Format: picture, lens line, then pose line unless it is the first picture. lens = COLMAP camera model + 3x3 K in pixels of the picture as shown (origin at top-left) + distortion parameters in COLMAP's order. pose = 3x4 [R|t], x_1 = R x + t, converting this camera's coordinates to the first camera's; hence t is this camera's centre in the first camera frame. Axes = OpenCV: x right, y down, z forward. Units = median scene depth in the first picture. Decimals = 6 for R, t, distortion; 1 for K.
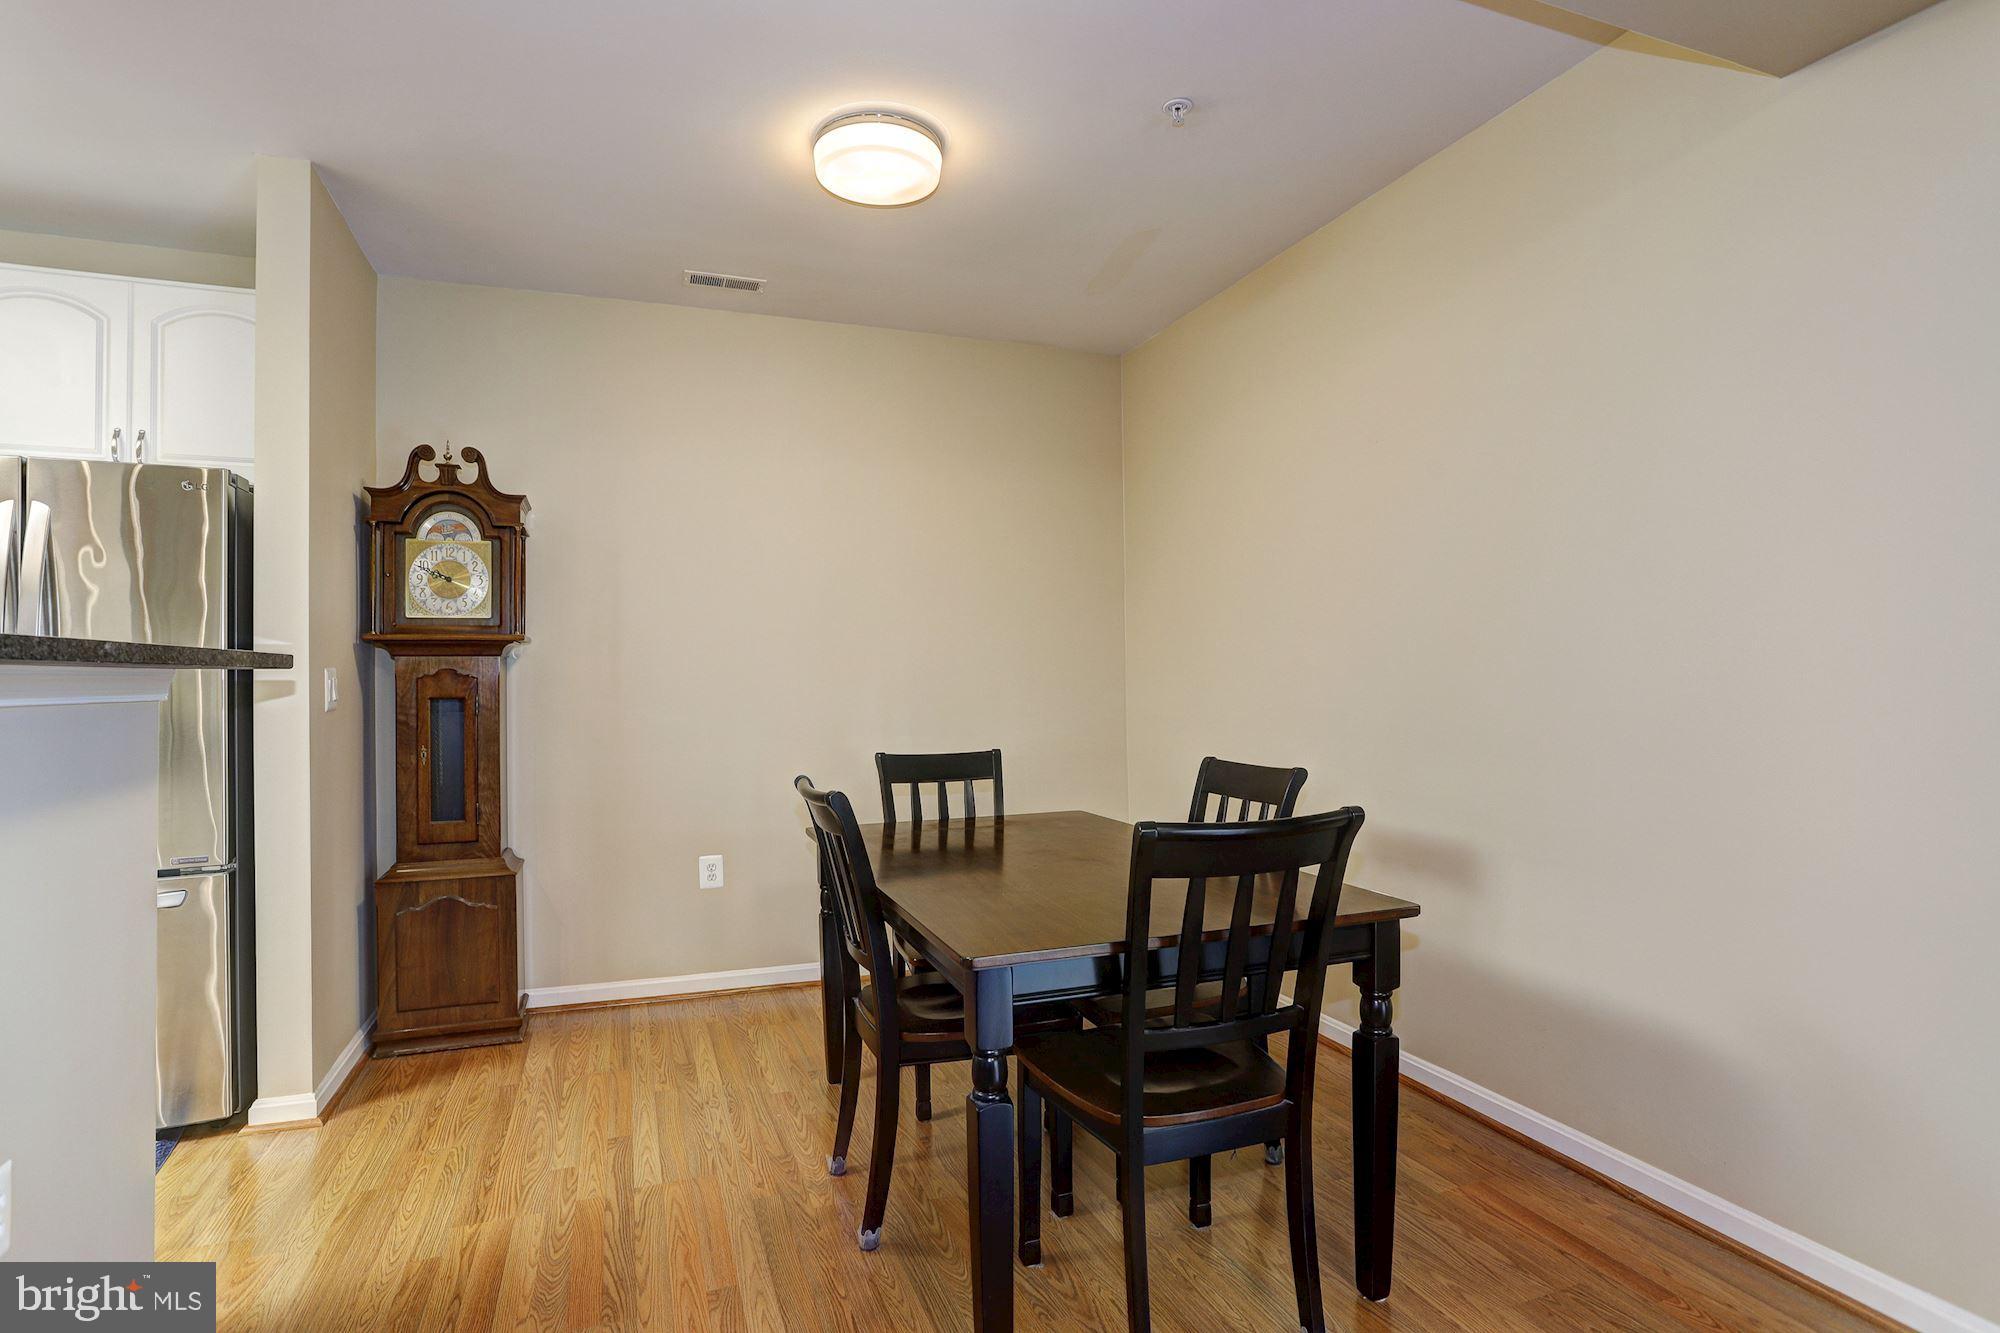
lens RADIAL K [[981.8, 0, 981.7], [0, 981.8, 663.8], [0, 0, 1]] dist [-0.047747, 0.010796]
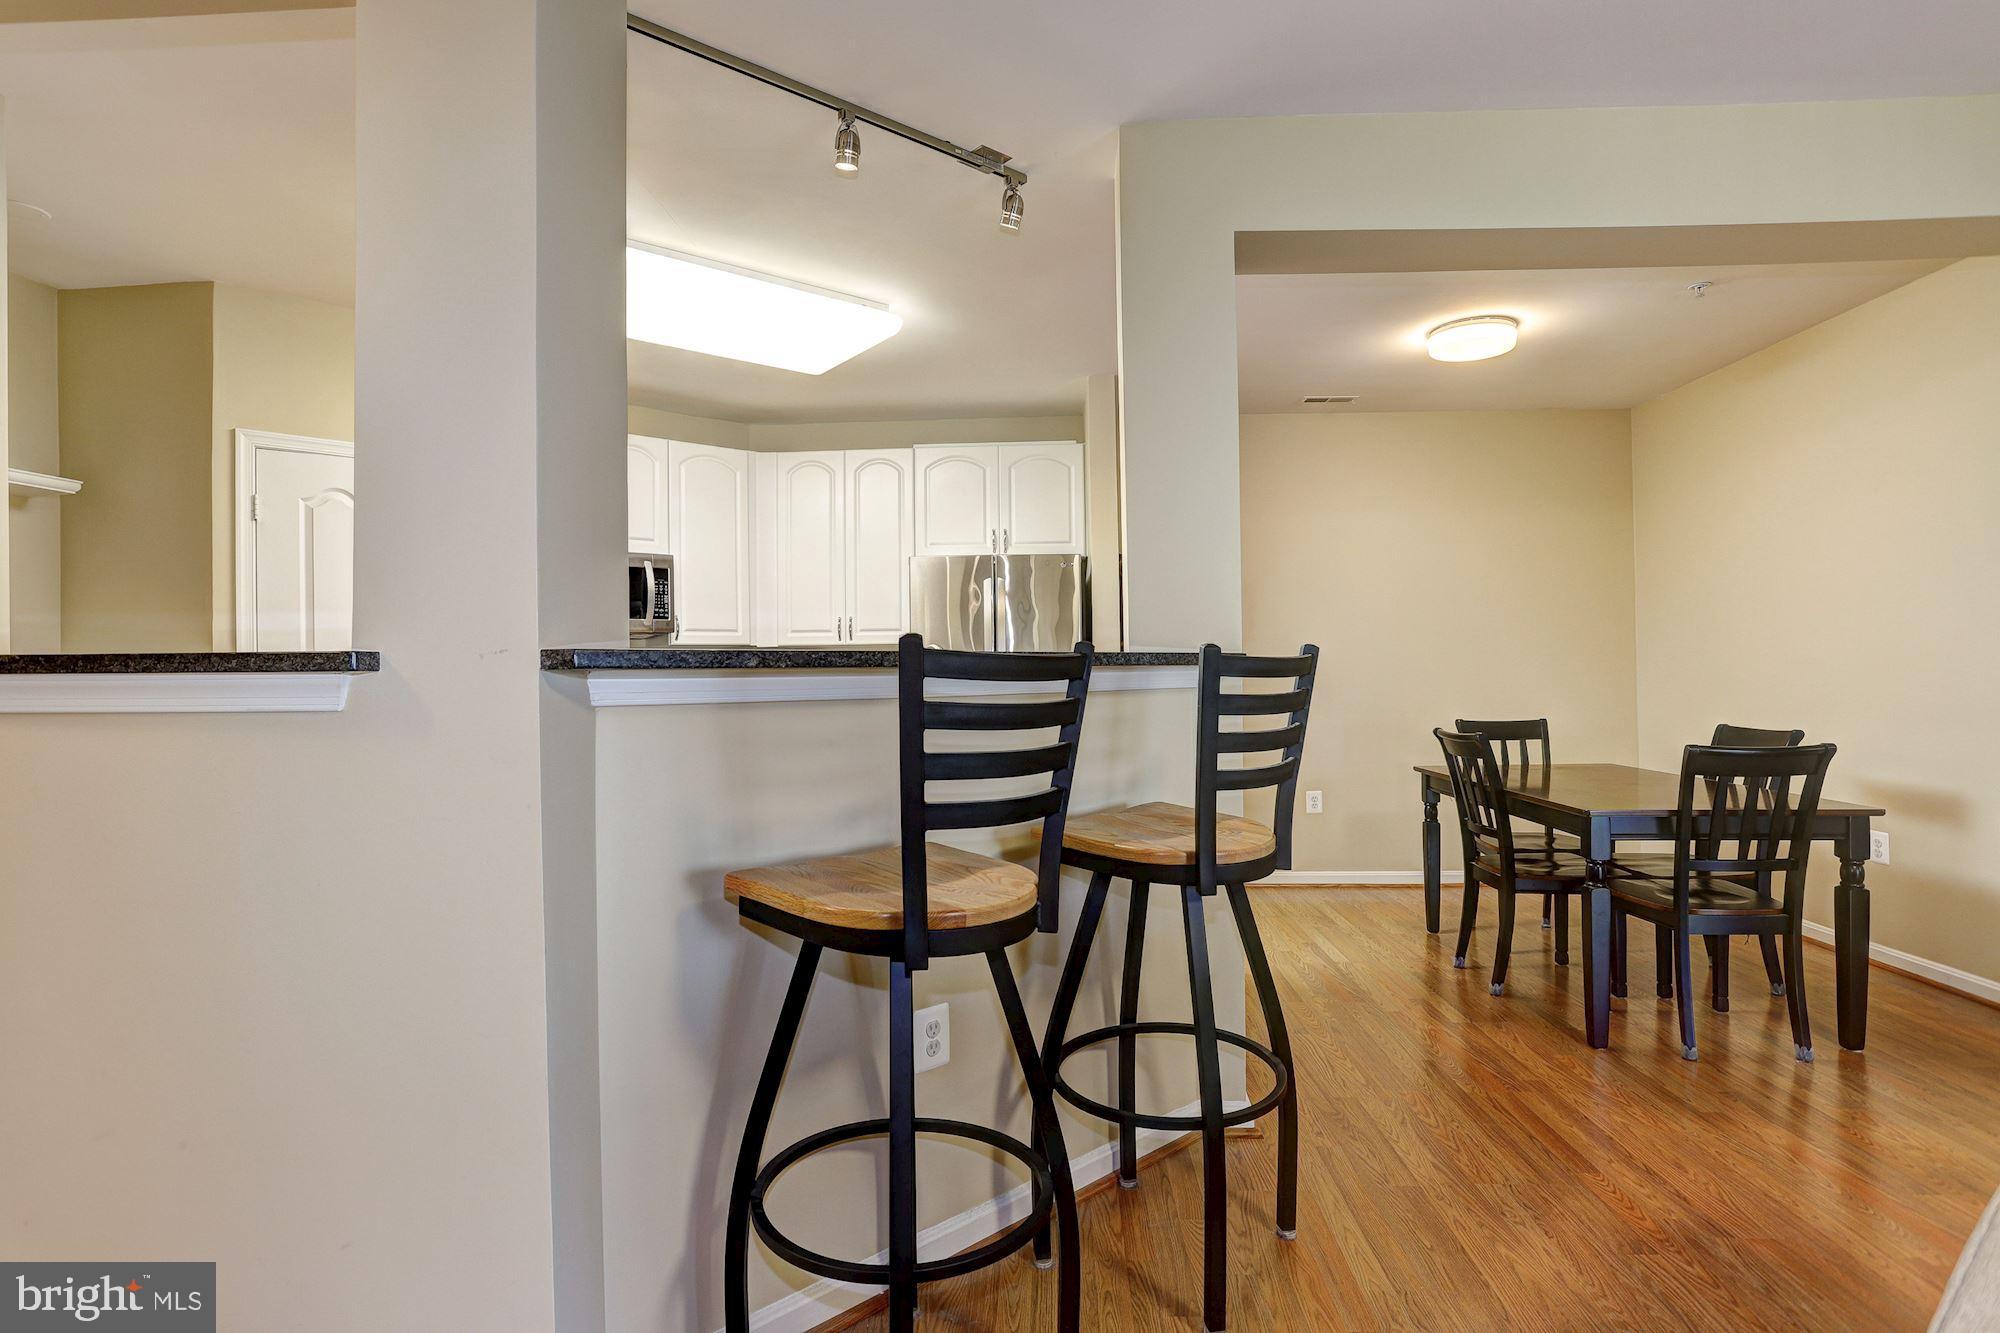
lens RADIAL K [[981.8, 0, 974.4], [0, 981.8, 663.2], [0, 0, 1]] dist [-0.047747, 0.010796]
pose [[0.912675, -0.005549, -0.408649, -0.196126], [0.008561, 0.999948, 0.005541, -0.008730], [0.408597, -0.008555, 0.912675, -0.726690]]
